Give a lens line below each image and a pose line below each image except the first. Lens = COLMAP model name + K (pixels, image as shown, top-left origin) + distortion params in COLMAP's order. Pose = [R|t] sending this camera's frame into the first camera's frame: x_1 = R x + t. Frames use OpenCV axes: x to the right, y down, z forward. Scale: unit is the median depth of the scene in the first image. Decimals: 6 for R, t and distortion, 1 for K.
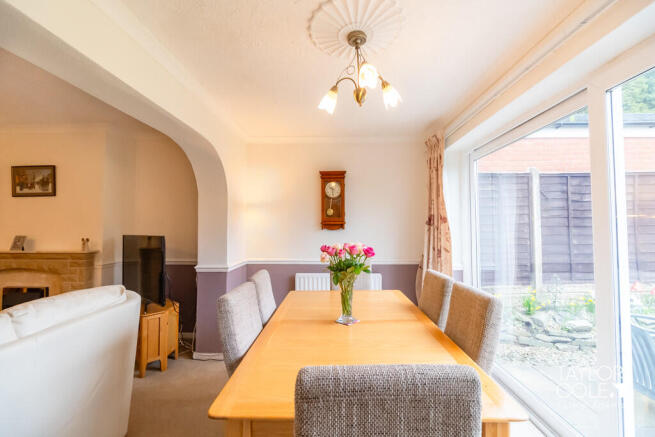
lens RADIAL K [[286.7, 0, 327.1], [0, 286.7, 220.5], [0, 0, 1]] dist [0.002807, 0.000271]
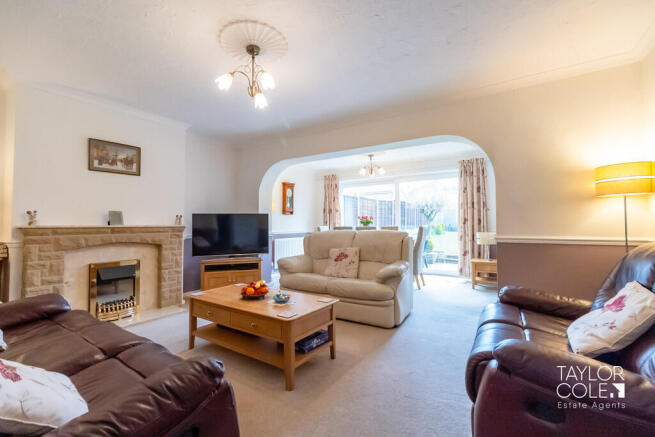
lens RADIAL K [[286.7, 0, 327.7], [0, 286.7, 217.6], [0, 0, 1]] dist [0.002807, 0.000271]
pose [[0.510848, 0.019659, 0.859446, -1.509745], [-0.026188, 0.999630, -0.007300, 0.062097], [-0.859272, -0.018777, 0.511174, -0.171745]]
